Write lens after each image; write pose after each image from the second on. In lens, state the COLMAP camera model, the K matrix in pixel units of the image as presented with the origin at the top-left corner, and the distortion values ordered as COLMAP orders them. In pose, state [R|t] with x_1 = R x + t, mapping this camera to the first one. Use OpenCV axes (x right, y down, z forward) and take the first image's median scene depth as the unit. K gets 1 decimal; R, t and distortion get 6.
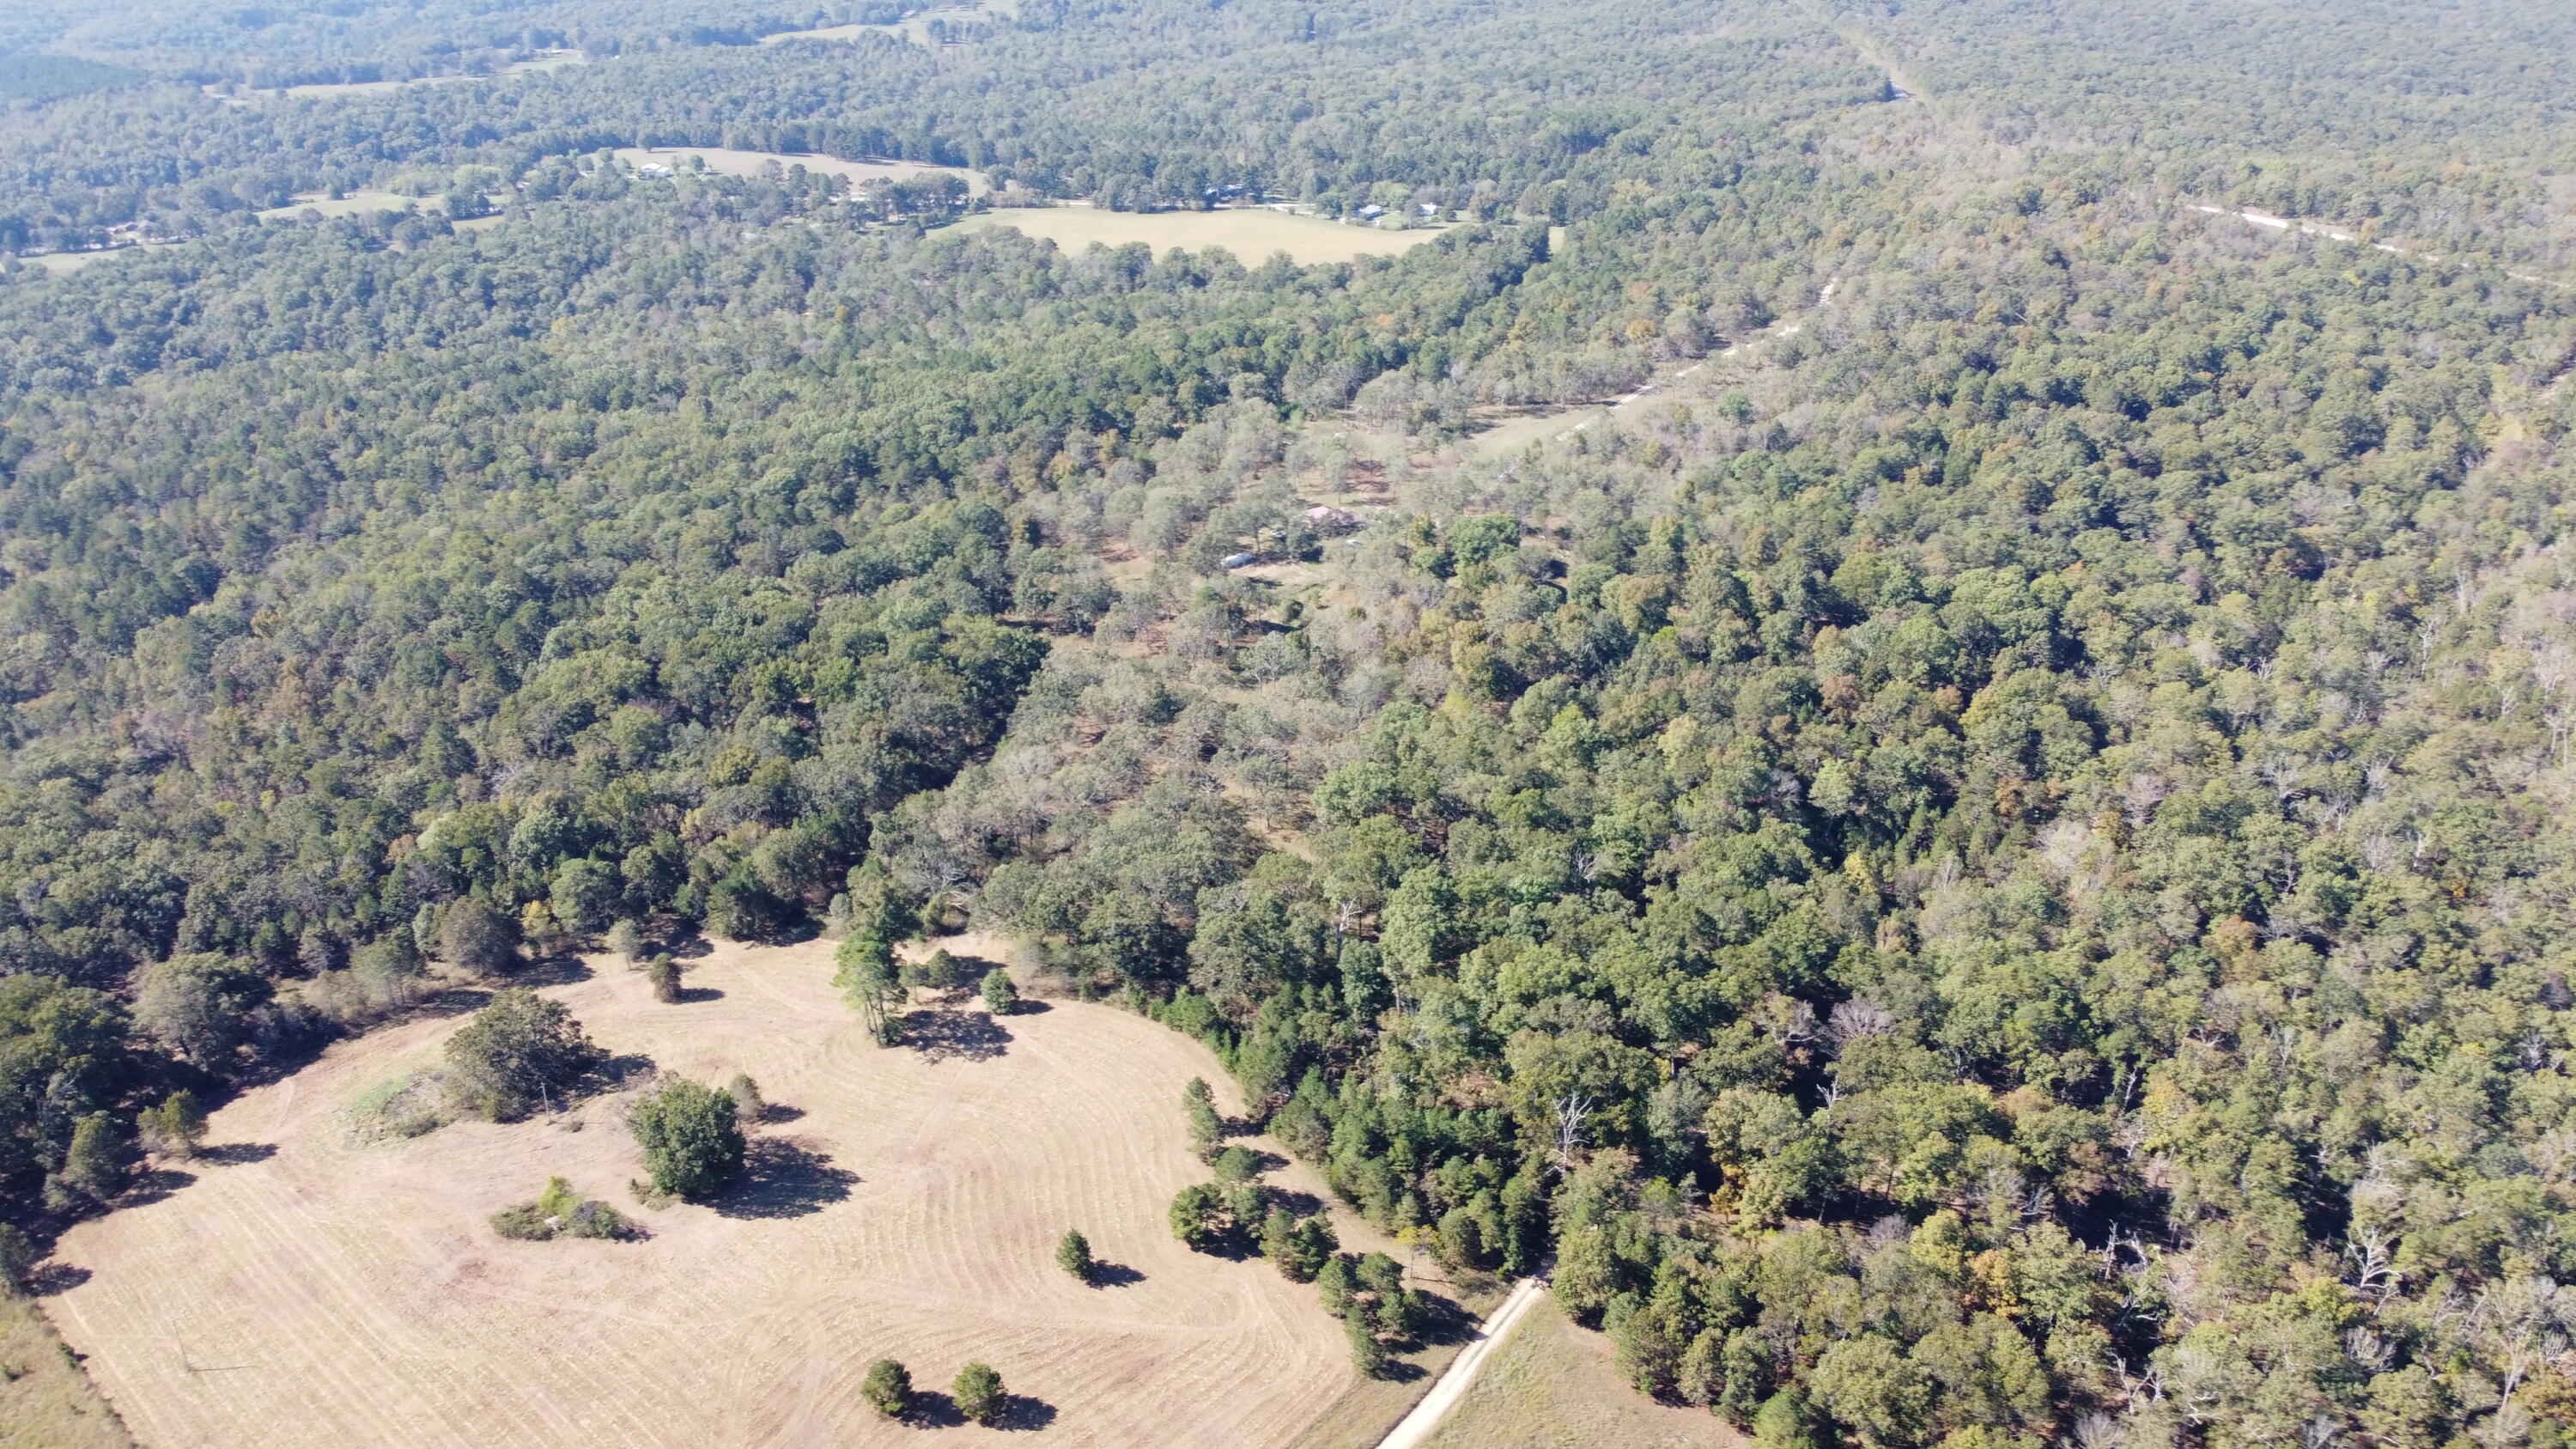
lens RADIAL K [[1941.8, 0, 1269.6], [0, 1941.8, 718.8], [0, 0, 1]] dist [0.007529, -0.002182]
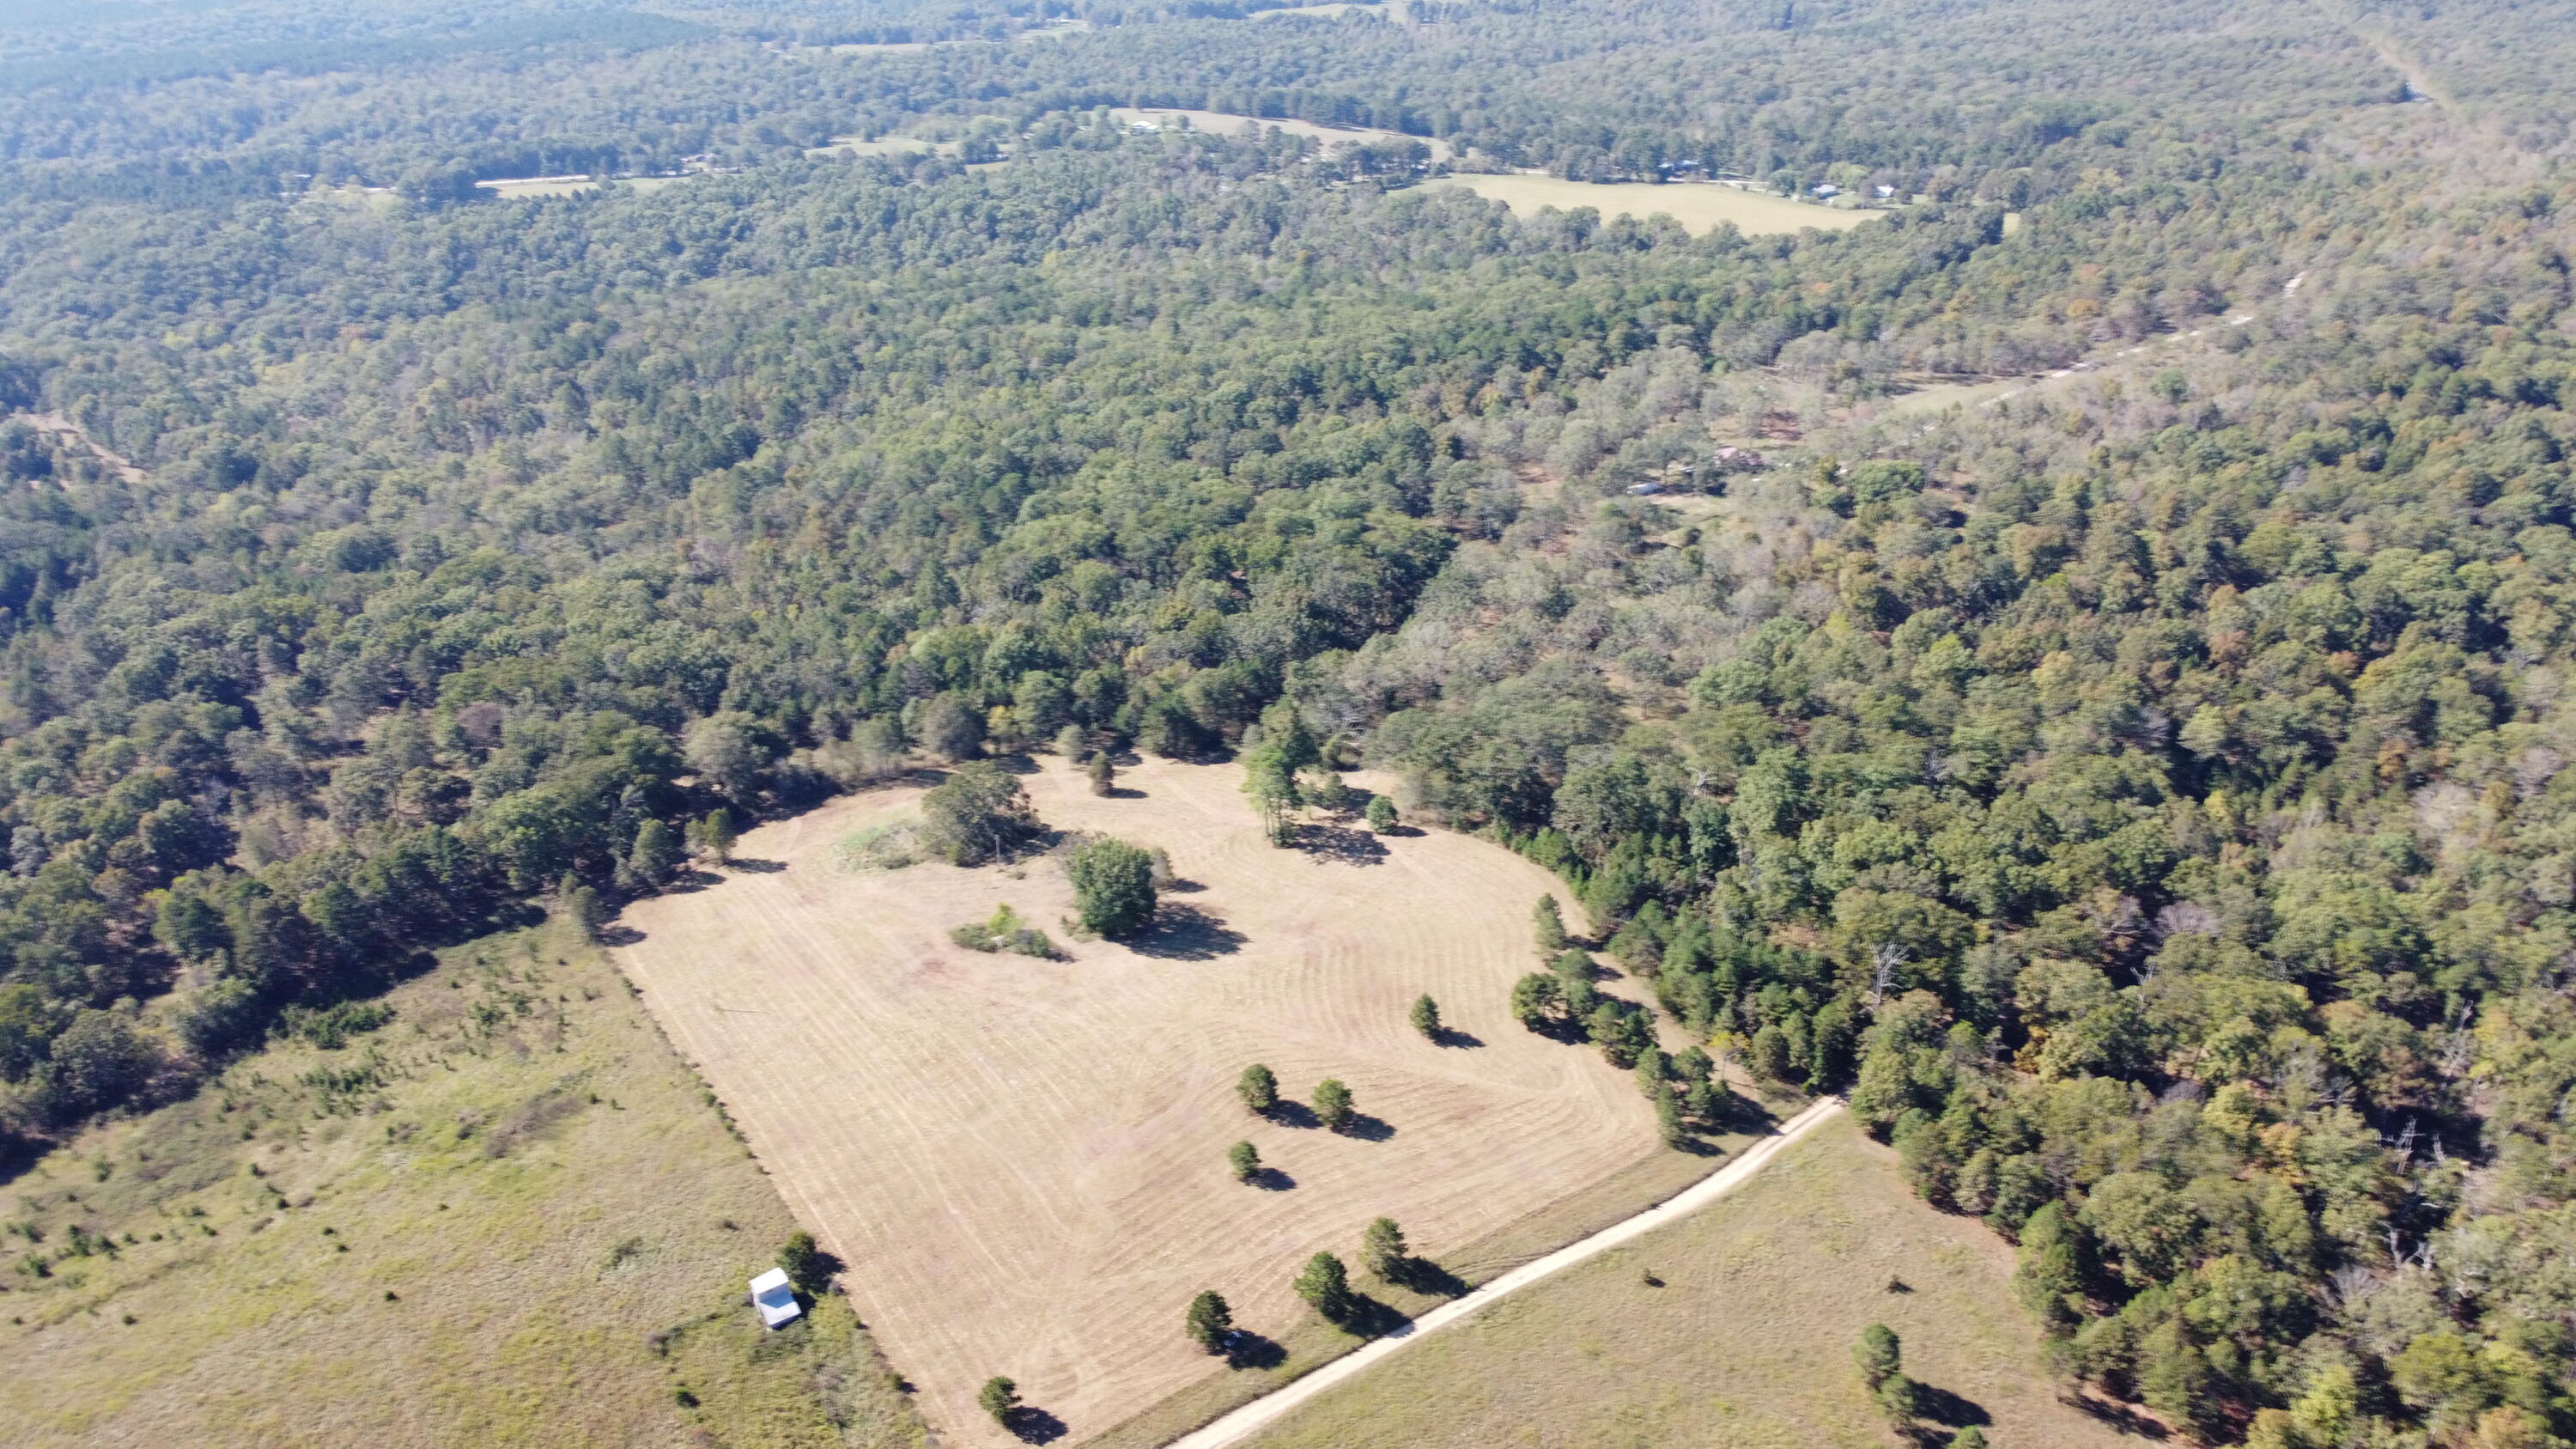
lens RADIAL K [[1943.8, 0, 1278.1], [0, 1943.8, 721.5], [0, 0, 1]] dist [0.002006, -0.004907]
pose [[0.973824, 0.100466, -0.203897, 0.020679], [-0.099815, 0.994914, 0.013502, 0.059652], [0.204217, 0.007203, 0.978899, -0.093739]]
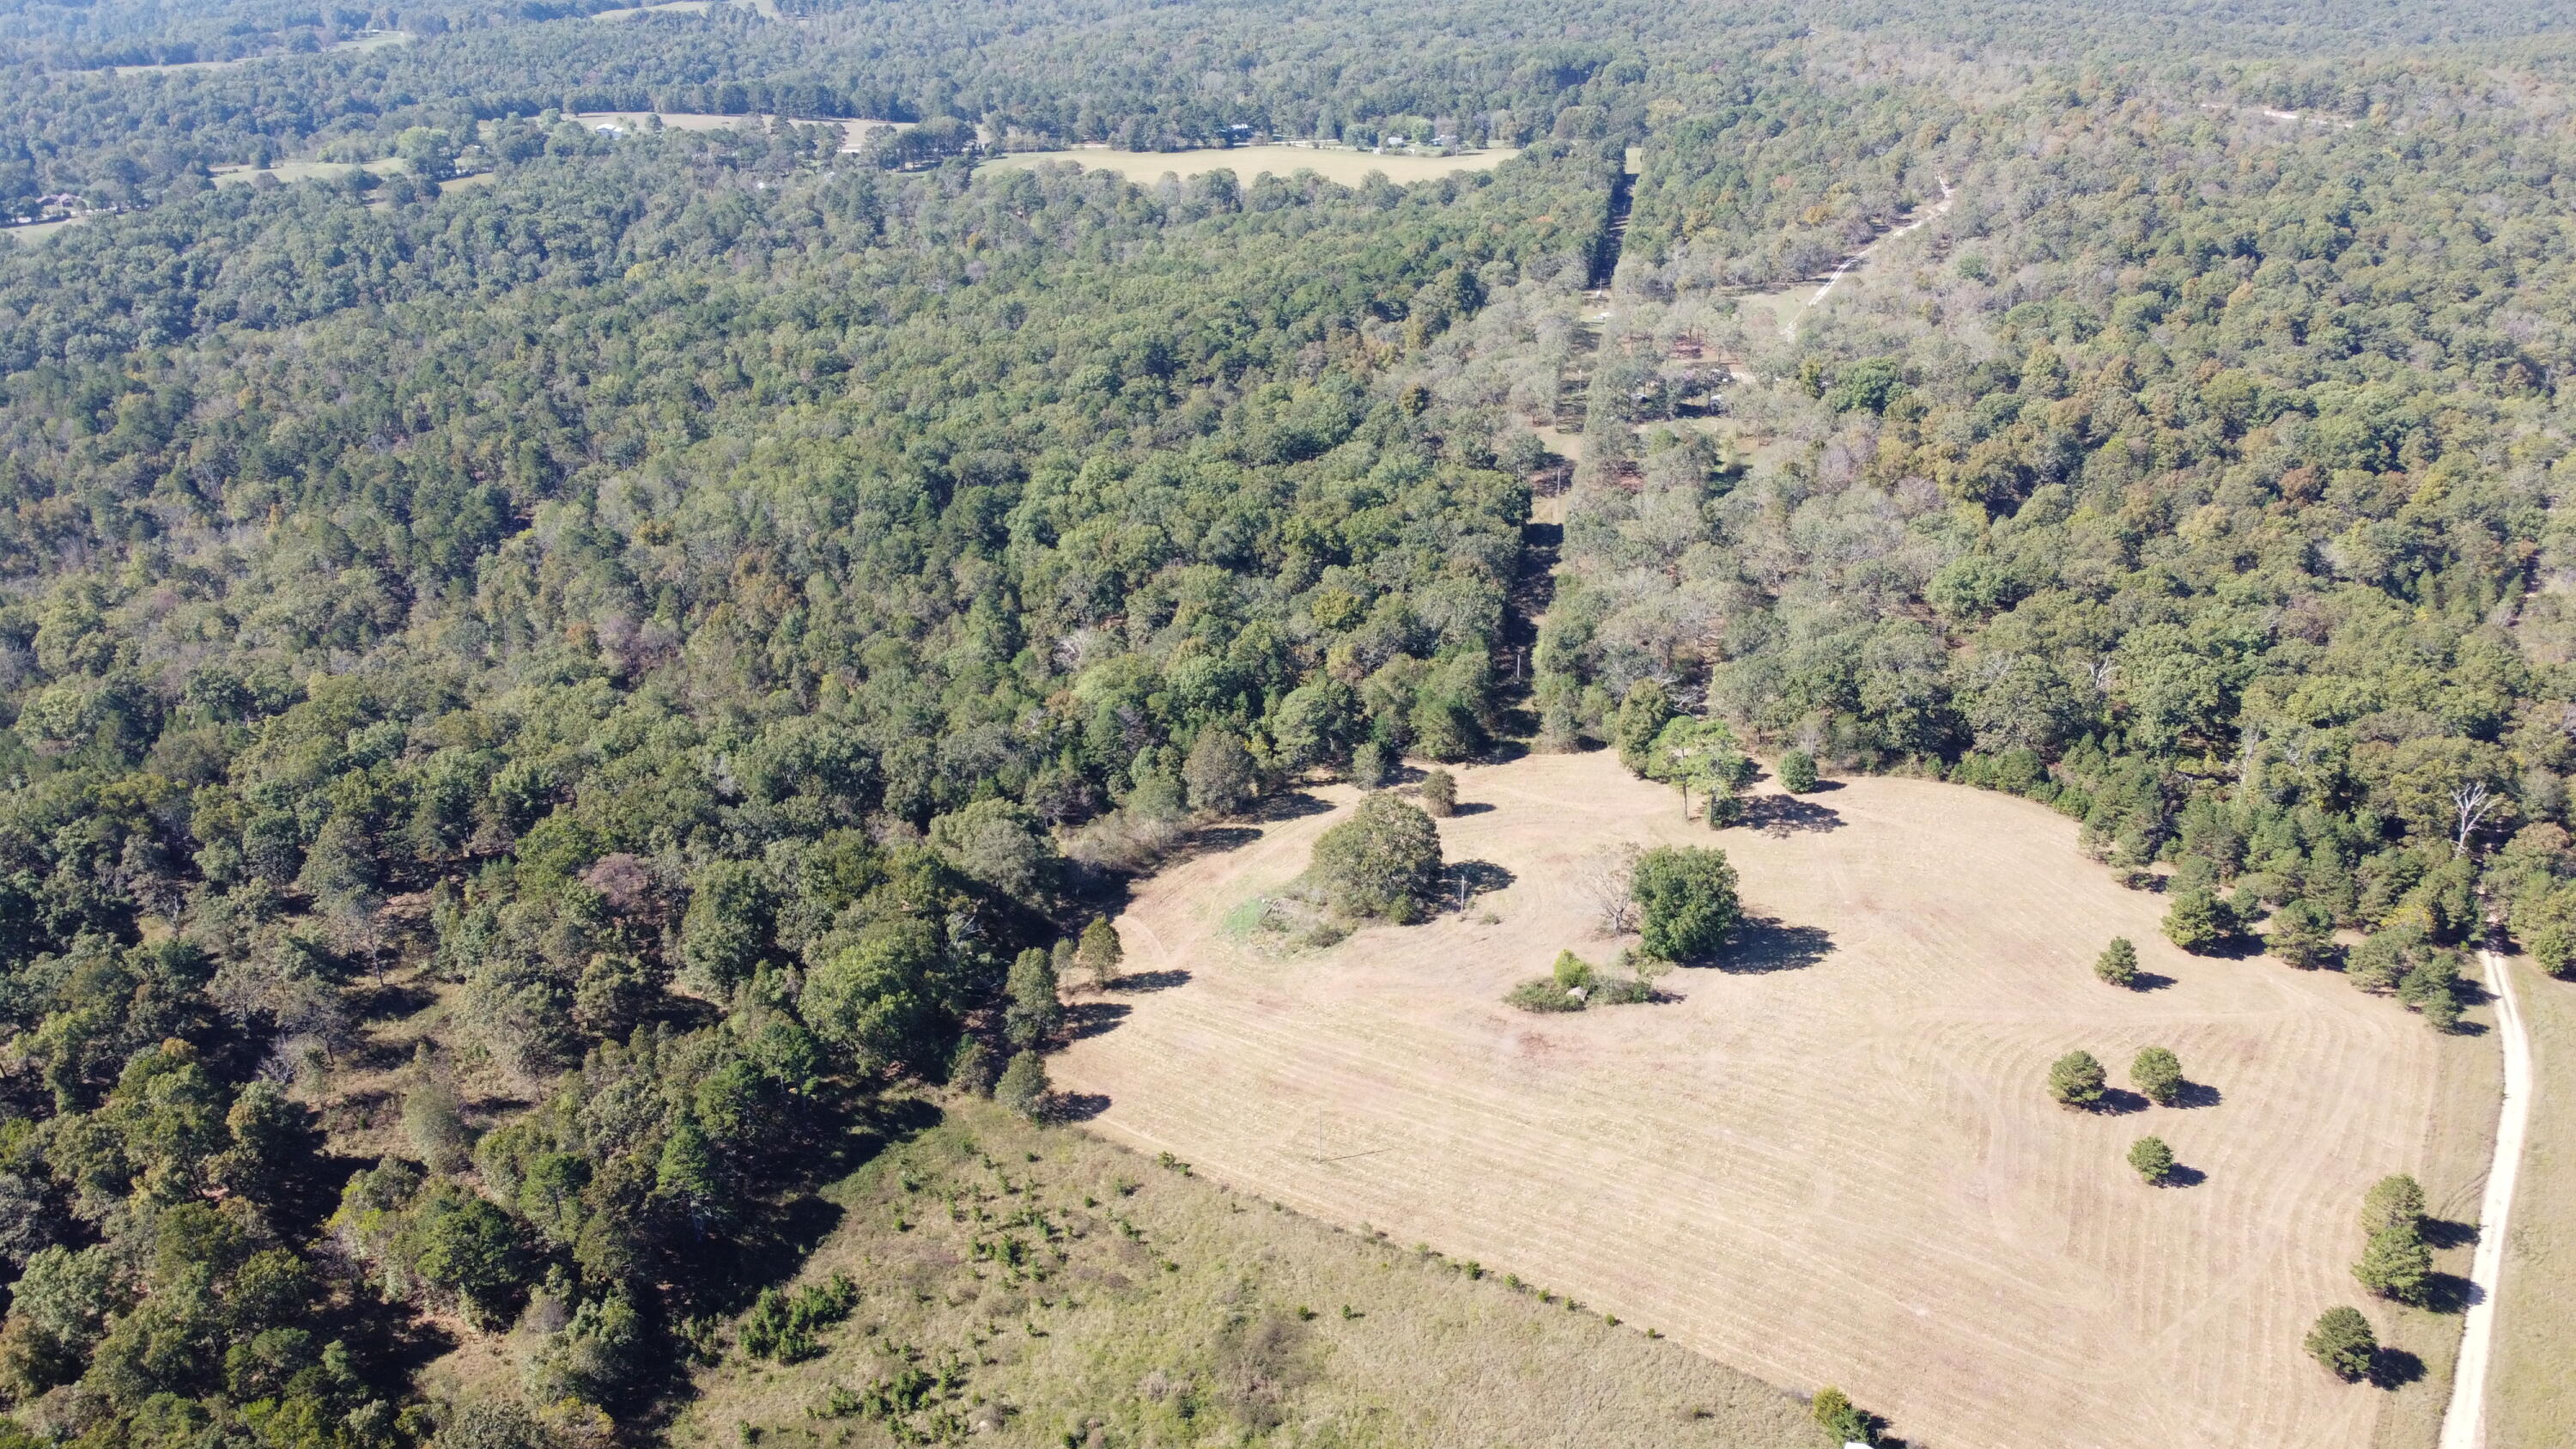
lens RADIAL K [[1935.6, 0, 1278.2], [0, 1935.6, 733.8], [0, 0, 1]] dist [0.003138, -0.003232]
pose [[0.983277, -0.076538, 0.165251, -0.439517], [0.076168, 0.997058, 0.008585, 0.070739], [-0.165422, 0.004146, 0.986214, 0.039007]]
